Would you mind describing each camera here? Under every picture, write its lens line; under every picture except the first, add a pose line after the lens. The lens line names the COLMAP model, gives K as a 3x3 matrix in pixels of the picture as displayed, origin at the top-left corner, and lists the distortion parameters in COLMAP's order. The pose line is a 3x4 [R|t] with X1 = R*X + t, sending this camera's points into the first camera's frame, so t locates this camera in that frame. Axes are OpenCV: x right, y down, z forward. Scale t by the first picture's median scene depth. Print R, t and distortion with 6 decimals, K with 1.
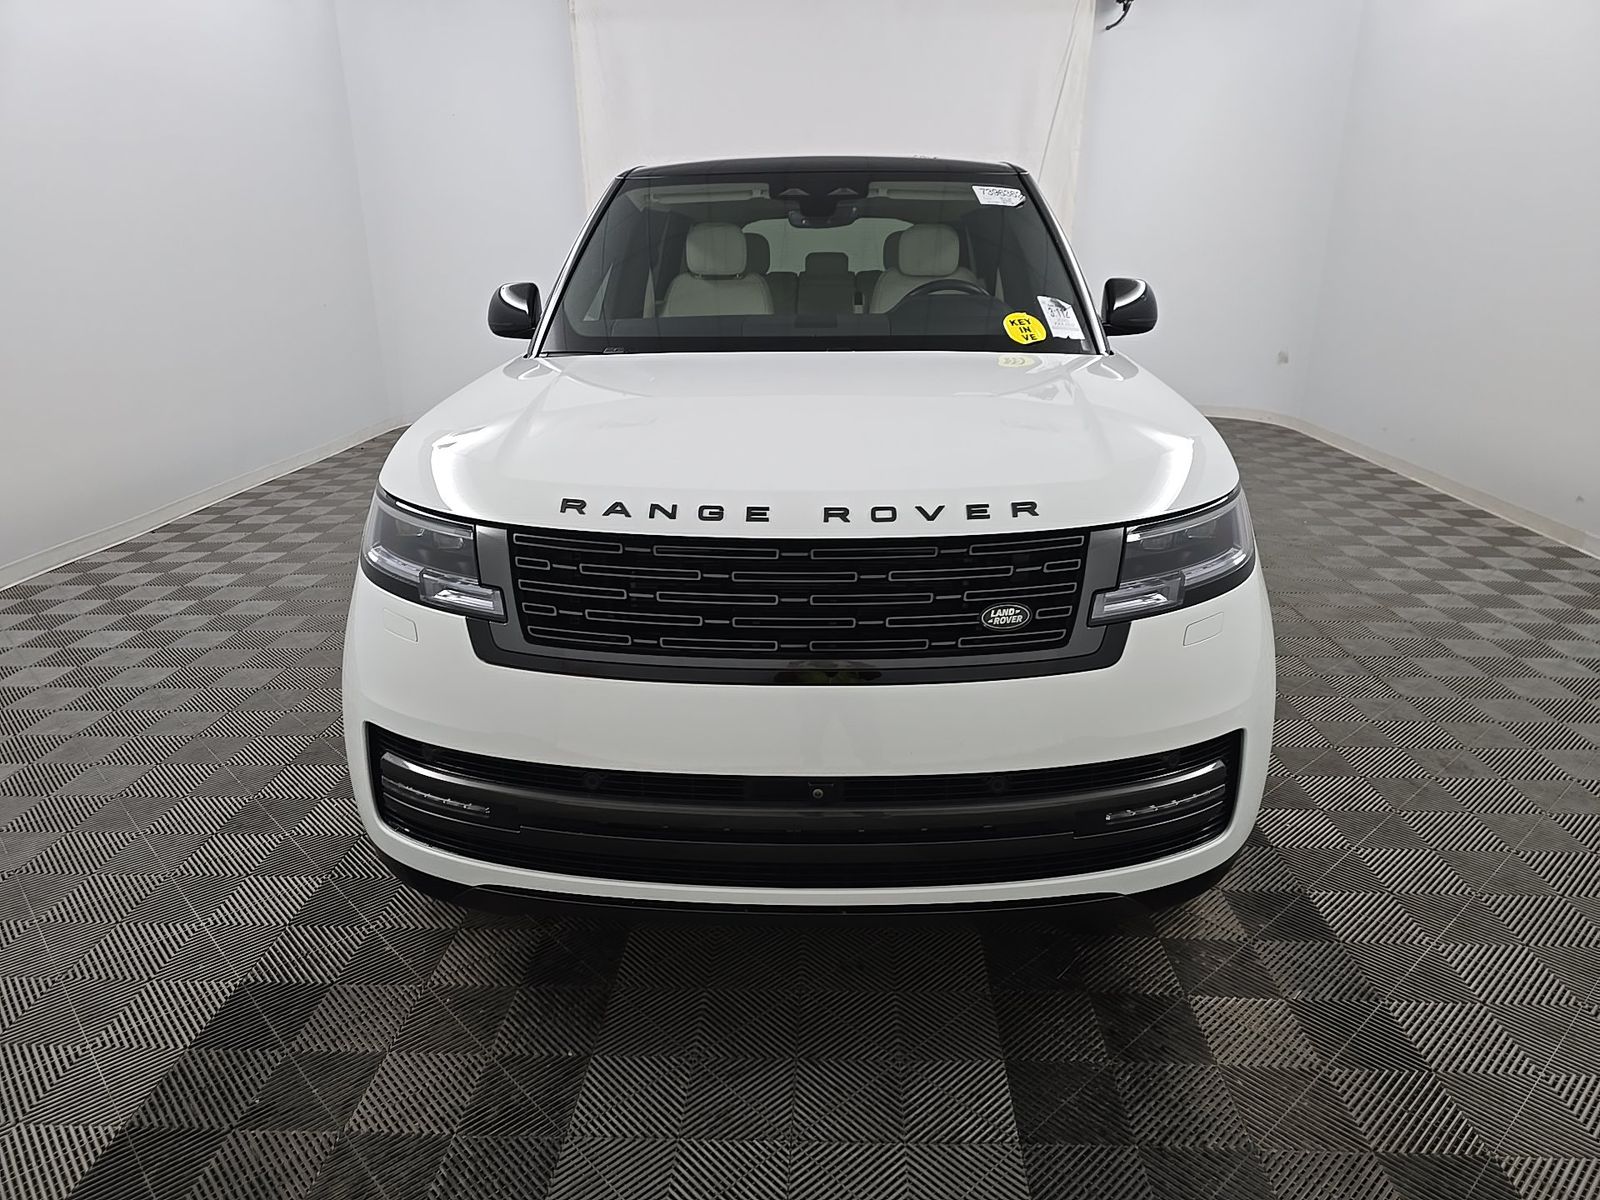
lens RADIAL K [[1048.6, 0, 800.0], [0, 1048.6, 600.0], [0, 0, 1]] dist [-0.001459, -0.002789]
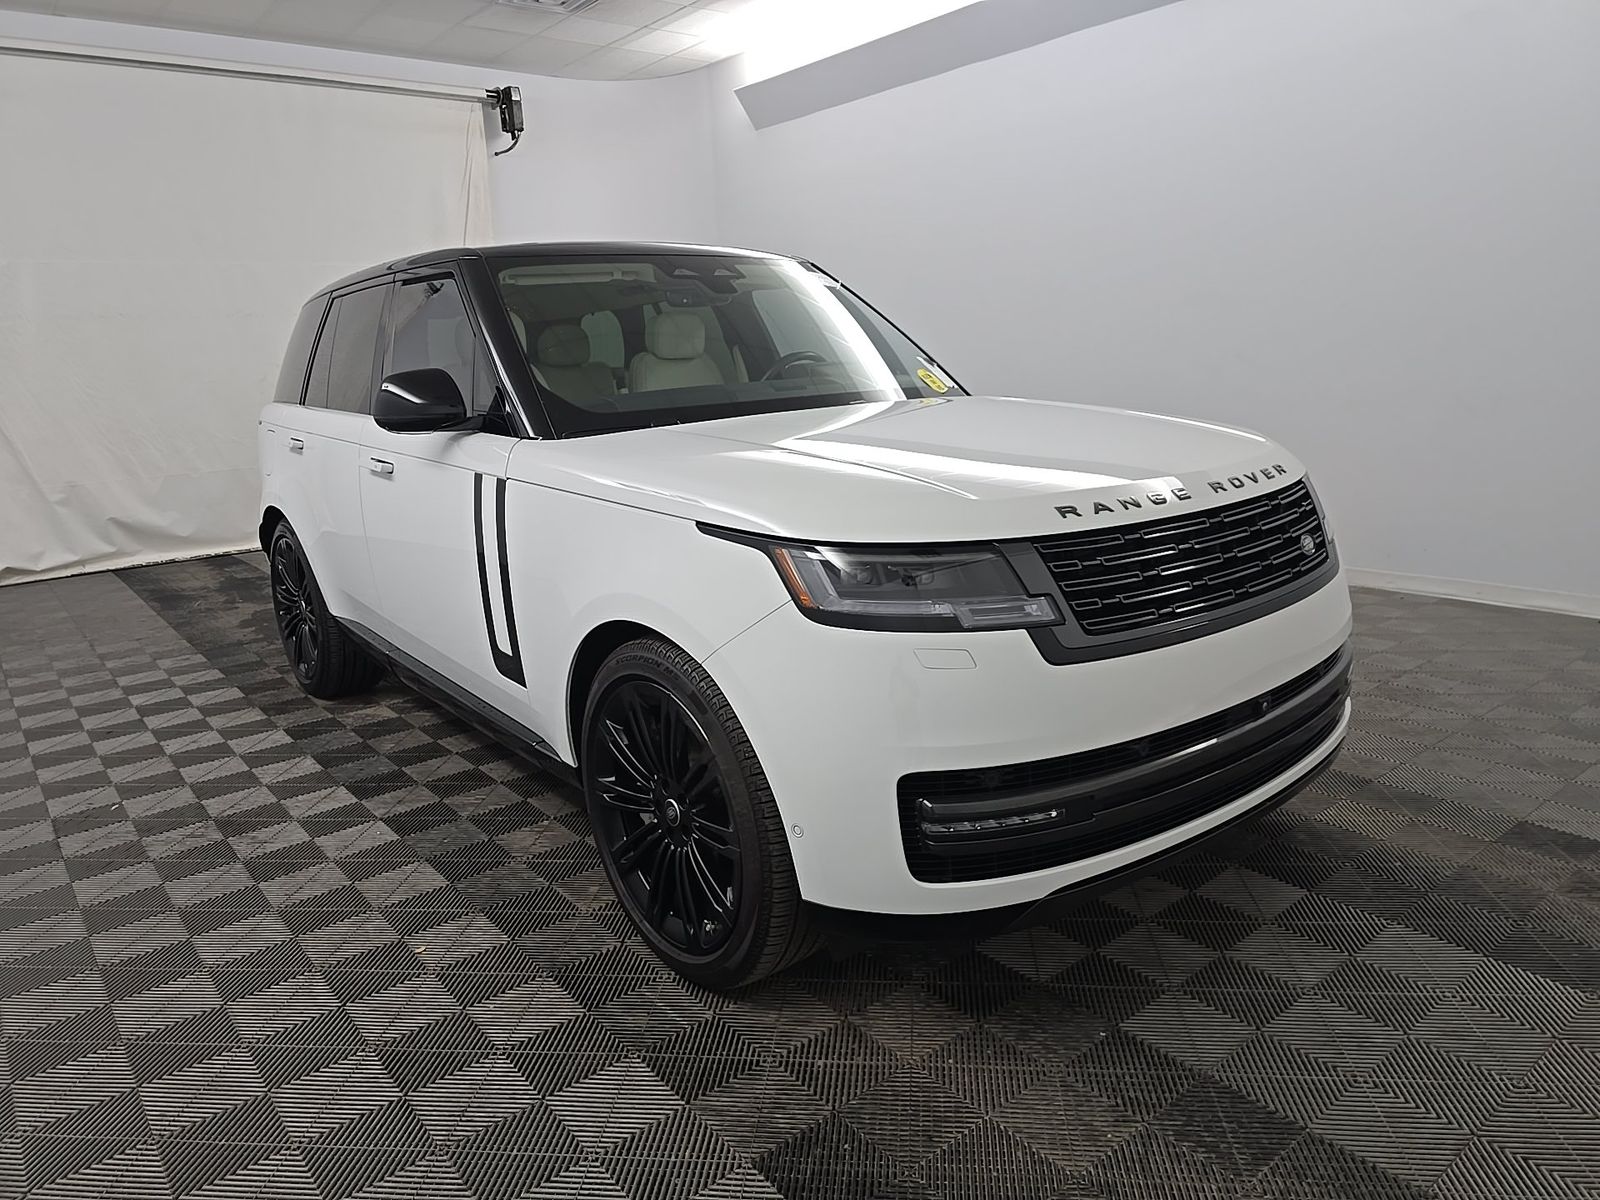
lens RADIAL K [[1071.7, 0, 806.6], [0, 1071.7, 613.5], [0, 0, 1]] dist [-0.002290, -0.000065]
pose [[0.738584, -0.180842, 0.649453, -1.173353], [0.250243, 0.968067, -0.015025, -0.037738], [-0.625997, 0.173618, 0.760253, 0.332252]]
